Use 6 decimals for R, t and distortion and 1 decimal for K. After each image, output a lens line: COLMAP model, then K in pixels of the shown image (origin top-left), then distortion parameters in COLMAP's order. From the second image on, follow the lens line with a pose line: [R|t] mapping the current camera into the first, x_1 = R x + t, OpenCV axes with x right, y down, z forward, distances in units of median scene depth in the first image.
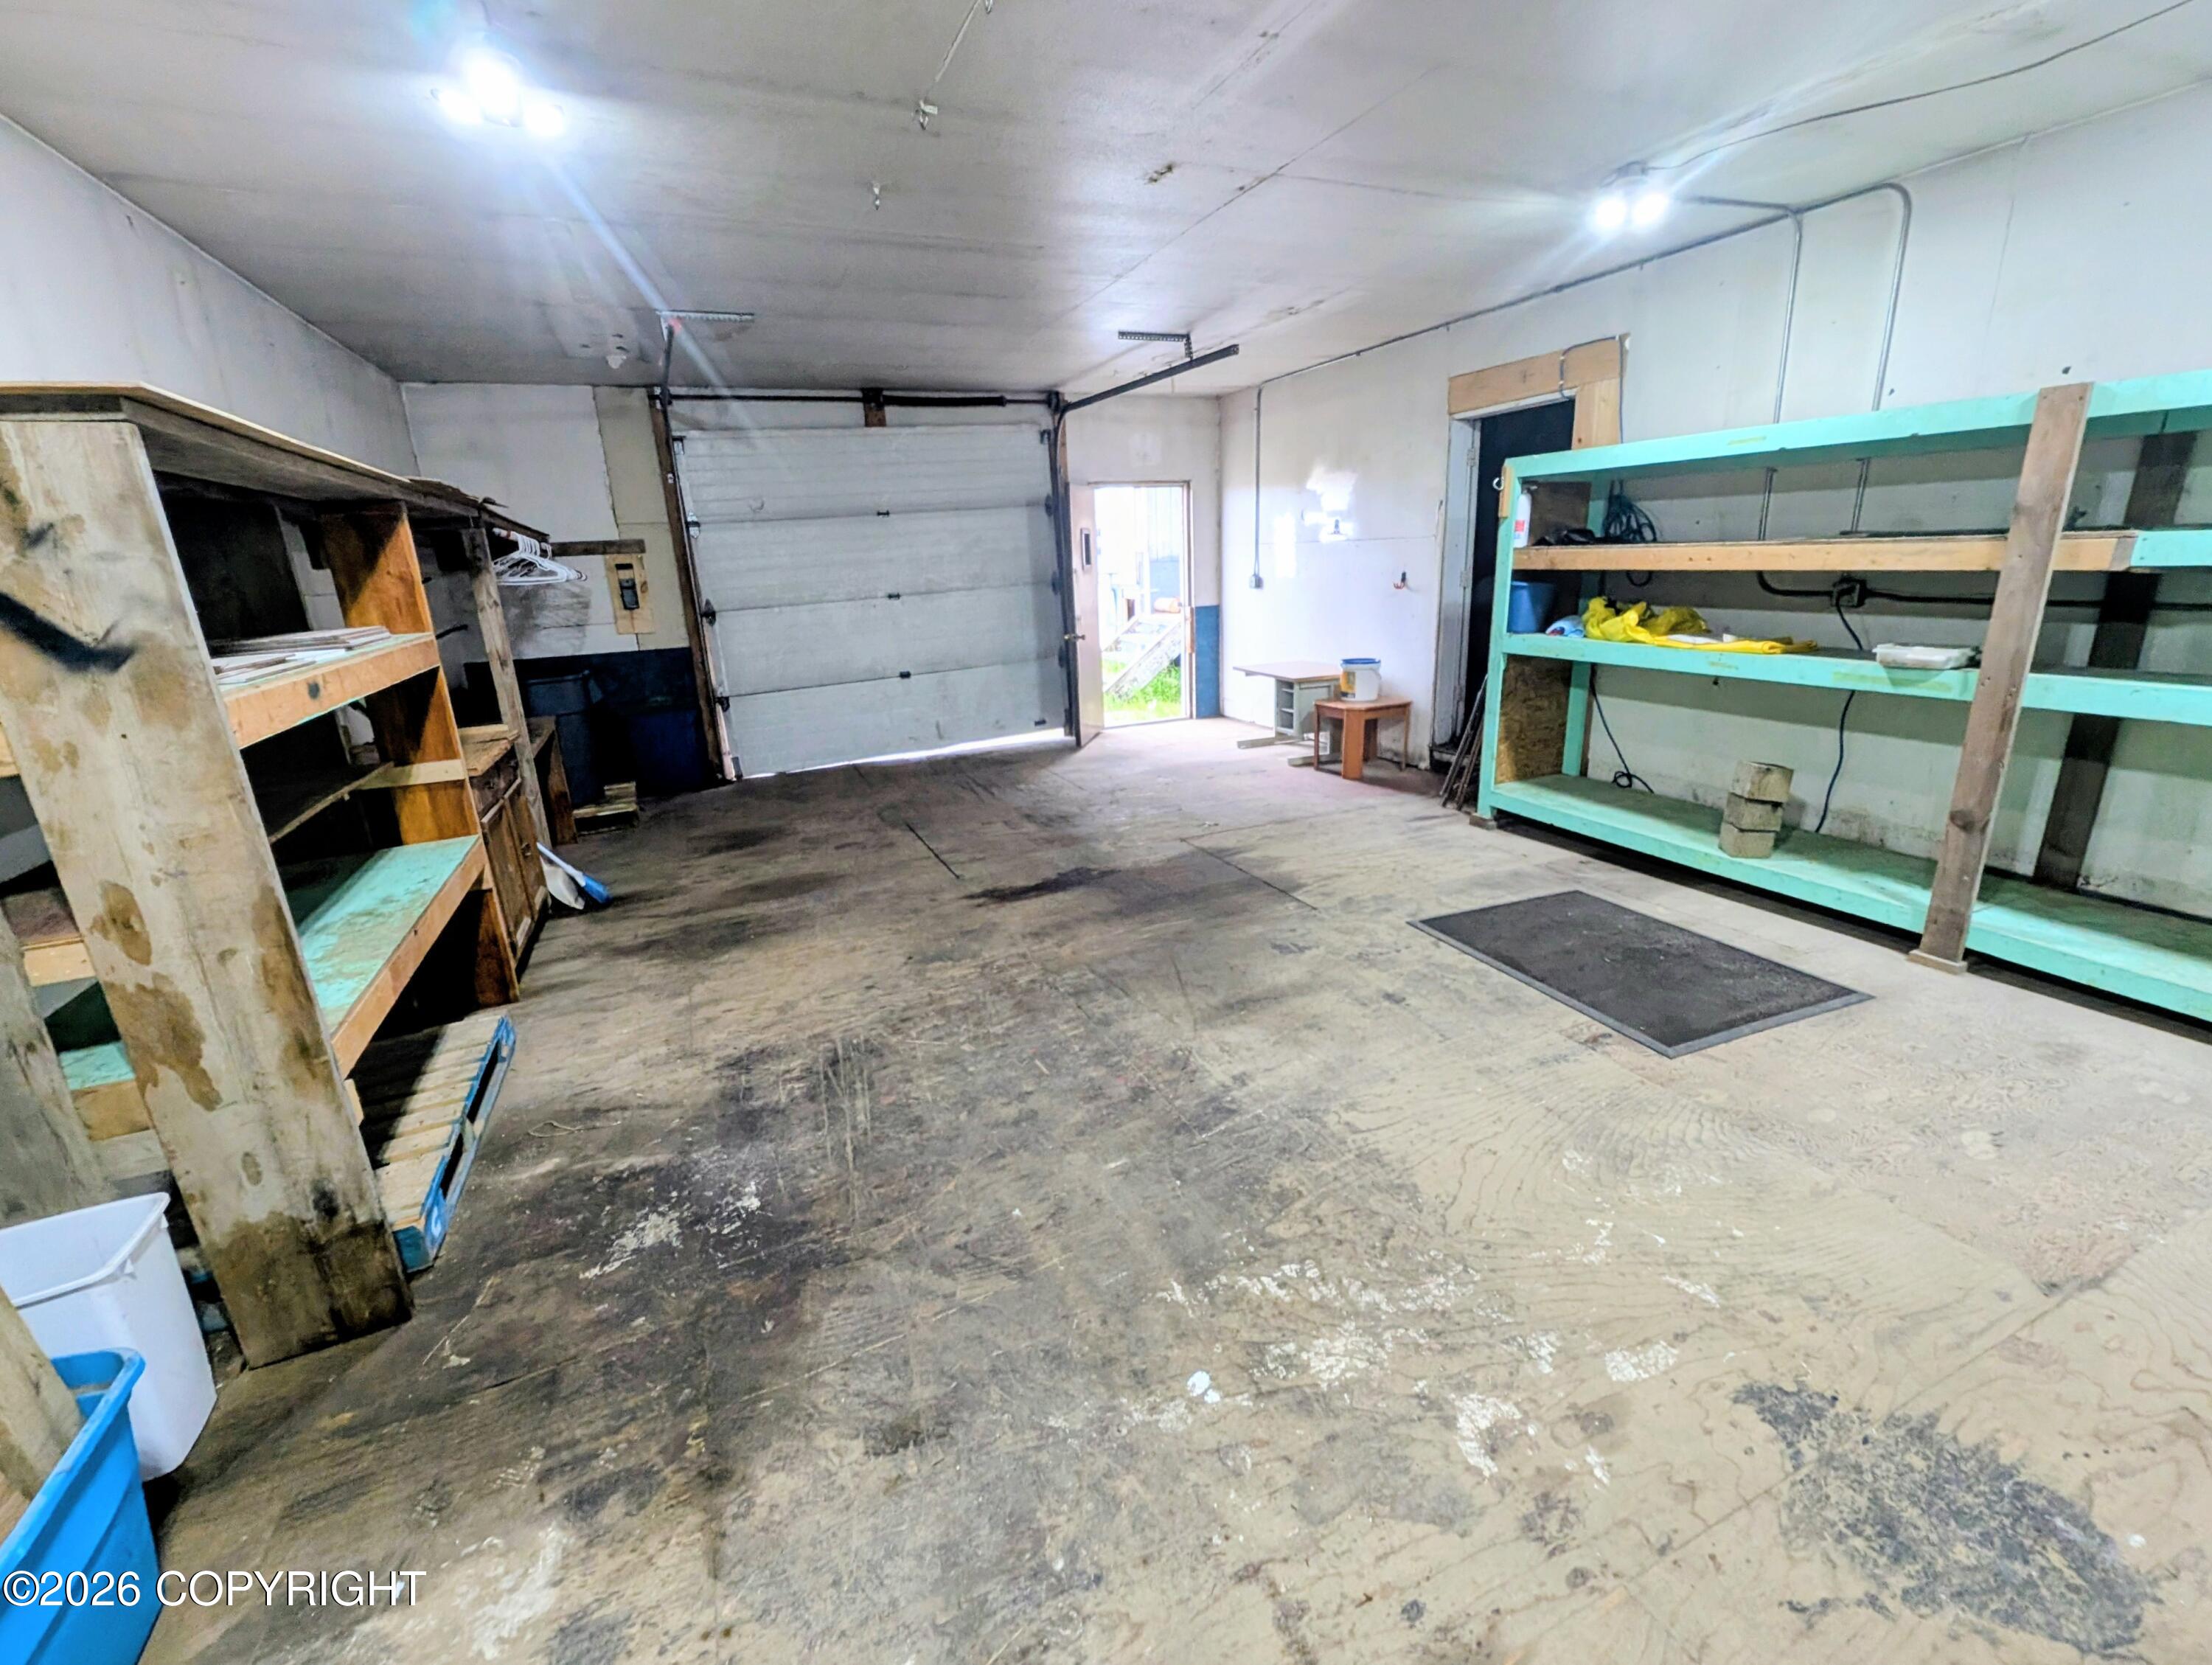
lens RADIAL K [[950.6, 0, 1106.0], [0, 950.6, 832.5], [0, 0, 1]] dist [-0.001392, -0.000564]
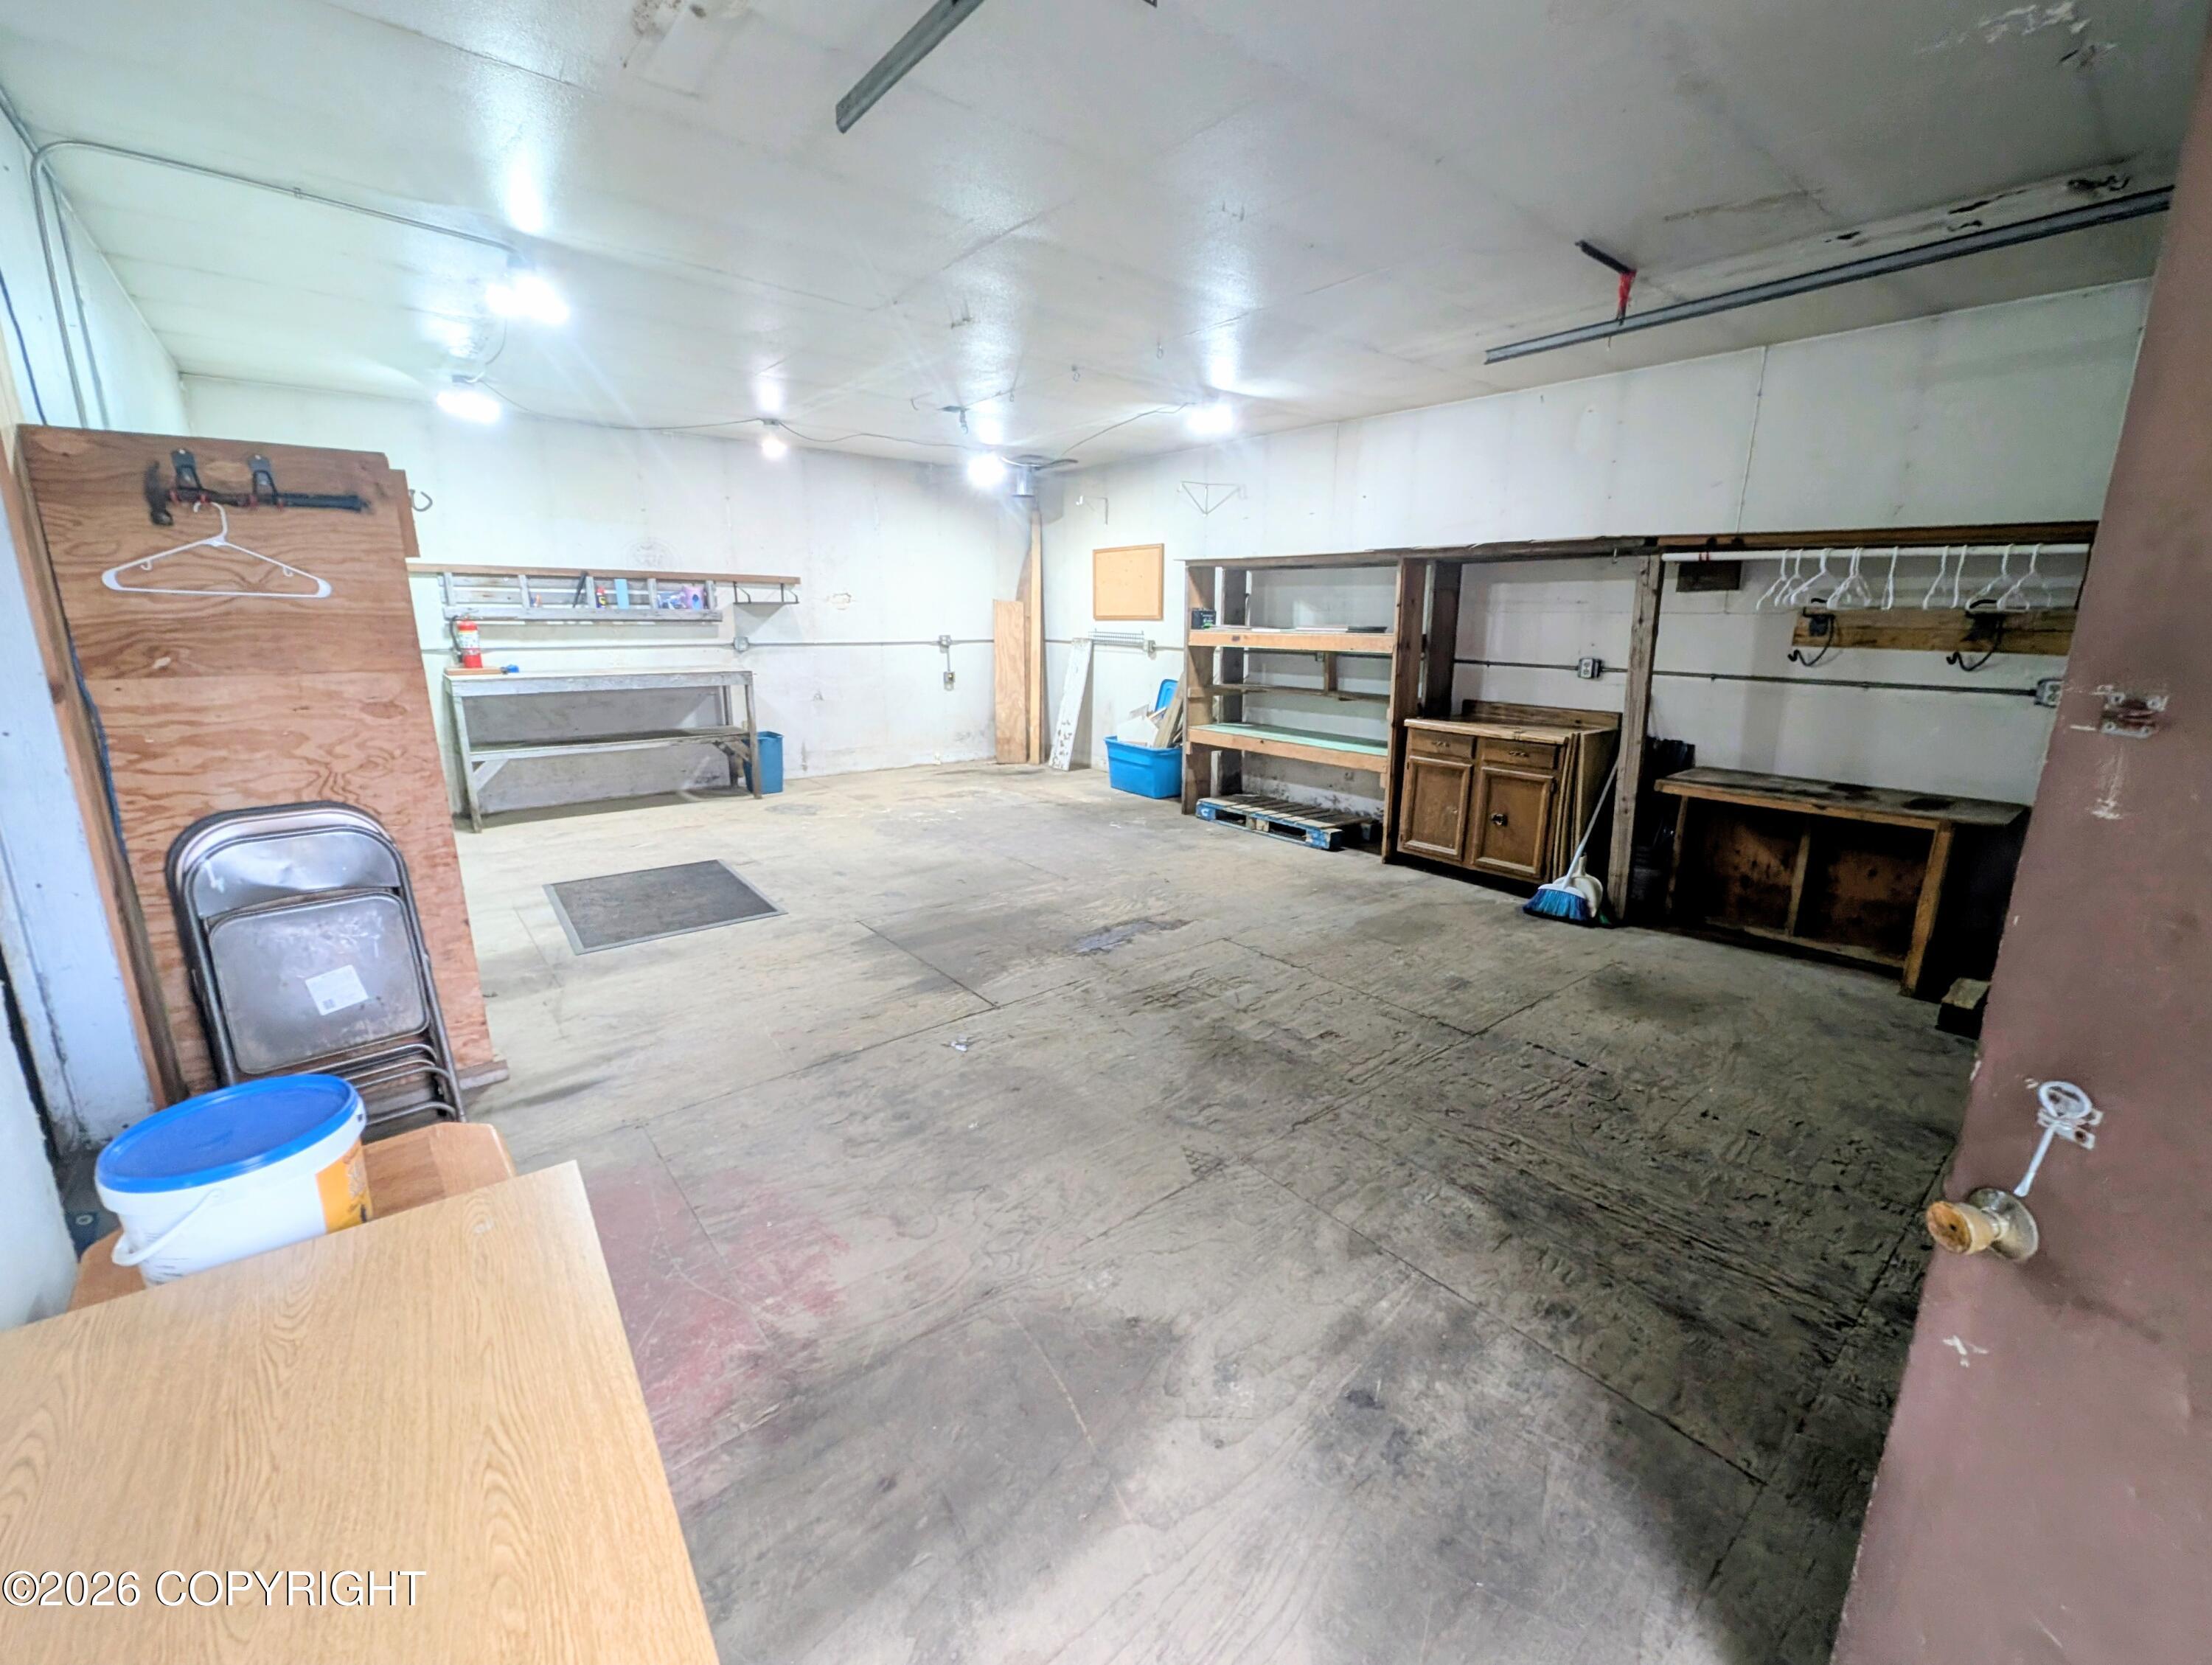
lens RADIAL K [[912.7, 0, 1109.9], [0, 912.7, 830.1], [0, 0, 1]] dist [0.000617, -0.001005]
pose [[-0.960344, 0.098614, -0.260797, 0.229663], [-0.046400, 0.865798, 0.498238, -0.631700], [0.274931, 0.490581, -0.826888, 2.152184]]
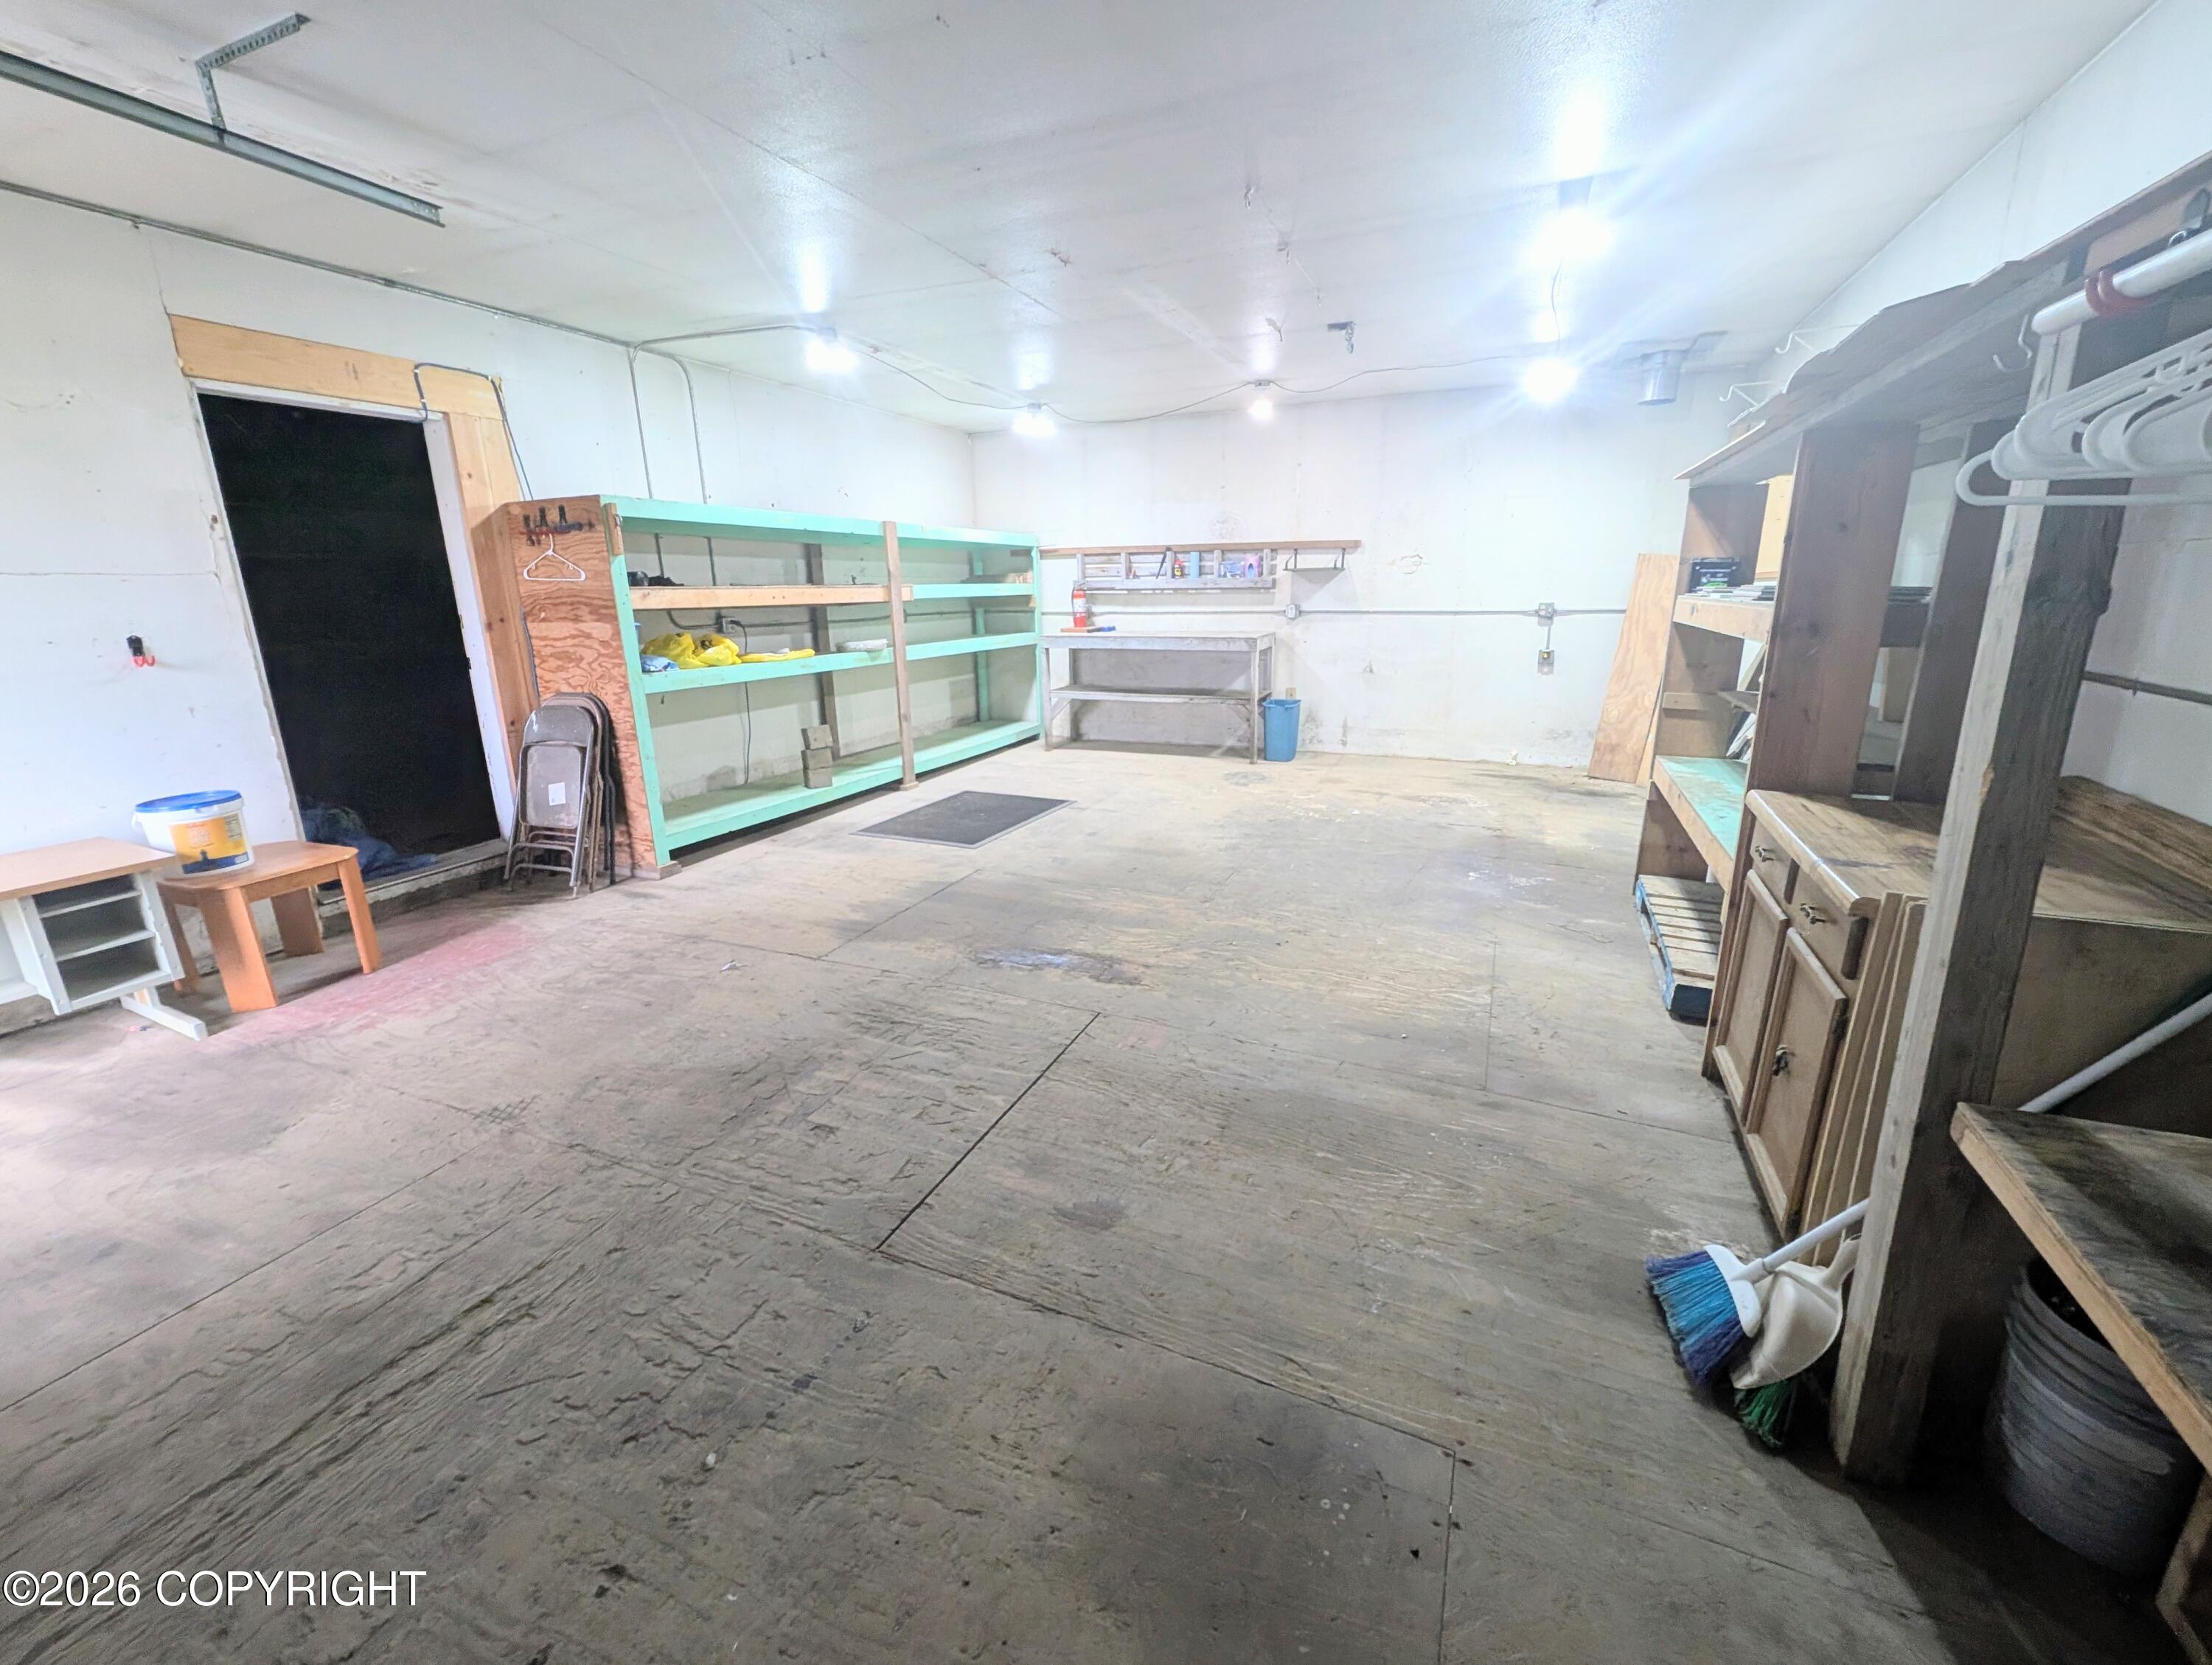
lens RADIAL K [[912.7, 0, 1109.9], [0, 912.7, 830.1], [0, 0, 1]] dist [0.000617, -0.001005]
pose [[-0.678760, -0.139657, 0.720958, -0.812001], [0.250630, 0.878749, 0.406184, -0.442247], [-0.690267, 0.456395, -0.561457, 1.697775]]
